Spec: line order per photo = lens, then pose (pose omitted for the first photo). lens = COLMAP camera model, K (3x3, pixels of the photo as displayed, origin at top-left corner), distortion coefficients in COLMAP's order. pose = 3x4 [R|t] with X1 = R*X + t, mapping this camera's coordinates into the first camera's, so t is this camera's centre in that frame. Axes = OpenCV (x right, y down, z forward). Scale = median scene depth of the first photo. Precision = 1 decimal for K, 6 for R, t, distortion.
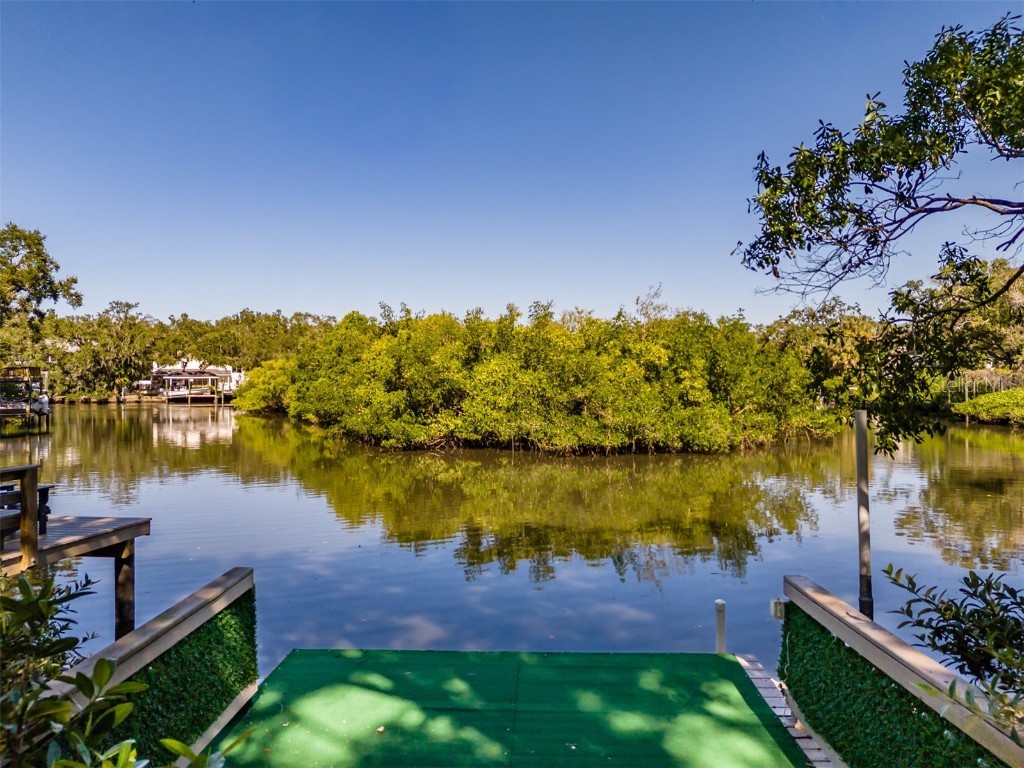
lens RADIAL K [[747.0, 0, 519.1], [0, 747.0, 377.9], [0, 0, 1]] dist [0.082255, -0.081414]
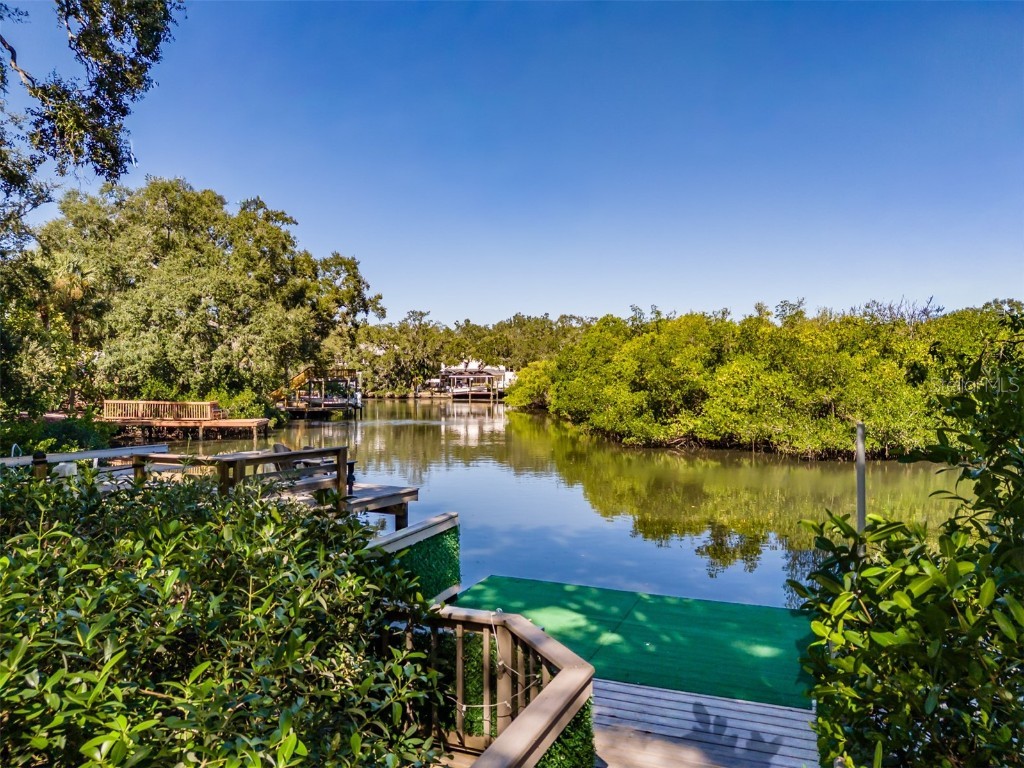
lens RADIAL K [[747.0, 0, 516.0], [0, 747.0, 381.4], [0, 0, 1]] dist [0.082255, -0.081414]
pose [[0.938219, 0.002957, -0.346029, 0.025080], [-0.000483, 0.999974, 0.007234, -0.002861], [0.346042, -0.006620, 0.938196, -0.034810]]
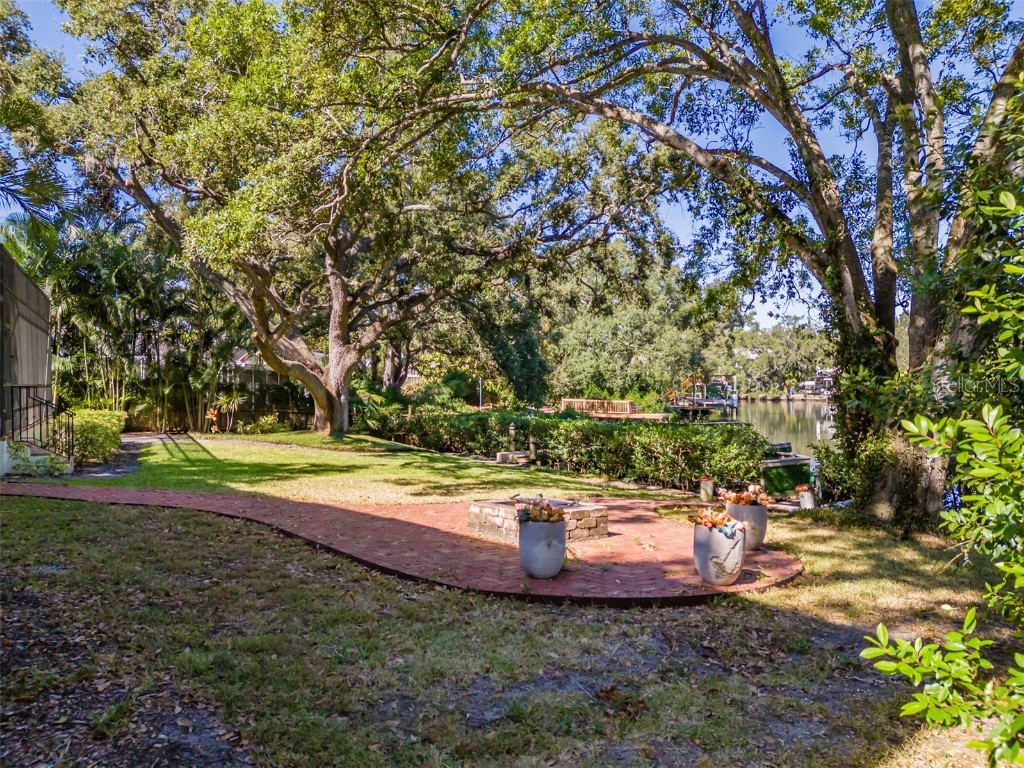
lens RADIAL K [[747.0, 0, 516.3], [0, 747.0, 391.0], [0, 0, 1]] dist [0.082255, -0.081414]
pose [[0.670120, 0.012866, -0.742142, 0.137266], [0.001246, 0.999829, 0.018458, -0.009332], [0.742252, -0.013294, 0.669989, -0.229754]]
